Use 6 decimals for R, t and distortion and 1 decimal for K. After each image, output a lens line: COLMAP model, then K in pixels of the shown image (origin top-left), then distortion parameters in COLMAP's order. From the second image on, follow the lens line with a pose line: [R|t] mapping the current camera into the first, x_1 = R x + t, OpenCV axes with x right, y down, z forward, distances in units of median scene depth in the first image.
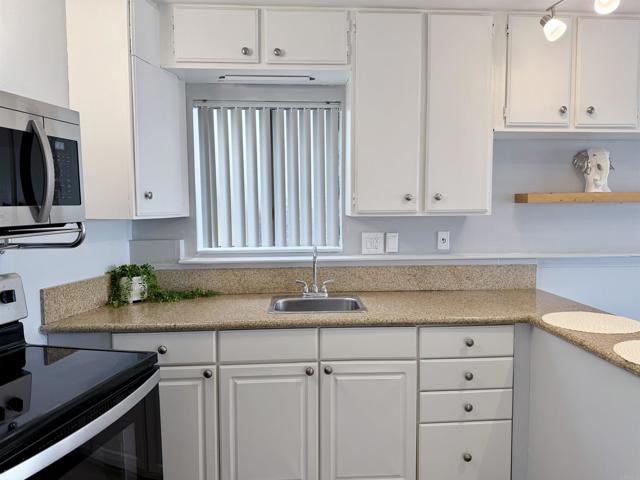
lens RADIAL K [[453.8, 0, 320.0], [0, 453.8, 240.0], [0, 0, 1]] dist [0.098808, -0.125326]
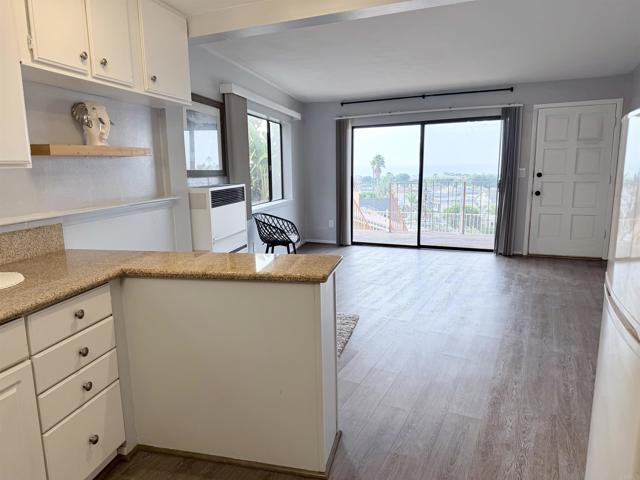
lens RADIAL K [[452.3, 0, 320.6], [0, 452.3, 244.7], [0, 0, 1]] dist [0.001517, -0.001080]
pose [[0.298022, -0.172384, 0.938864, -0.272435], [0.088189, 0.984324, 0.152737, 0.003201], [-0.950476, 0.037279, 0.308553, 0.259405]]
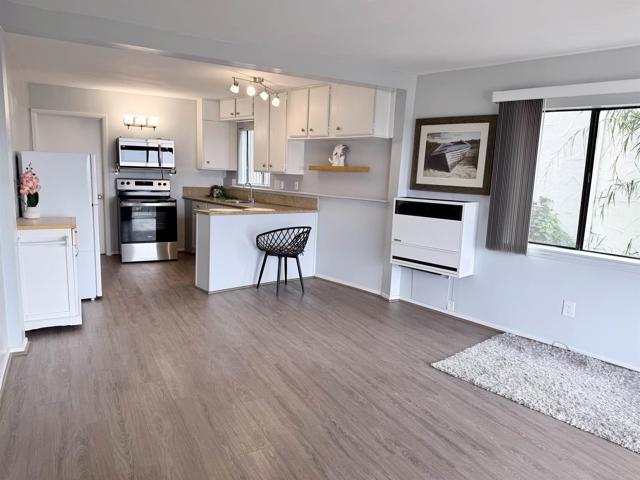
lens RADIAL K [[453.8, 0, 320.0], [0, 453.8, 240.0], [0, 0, 1]] dist [0.098808, -0.125326]
pose [[0.622524, 0.149947, -0.768101, 2.455985], [-0.108156, 0.988539, 0.105322, 0.021503], [0.775091, 0.017509, 0.631607, -0.404802]]
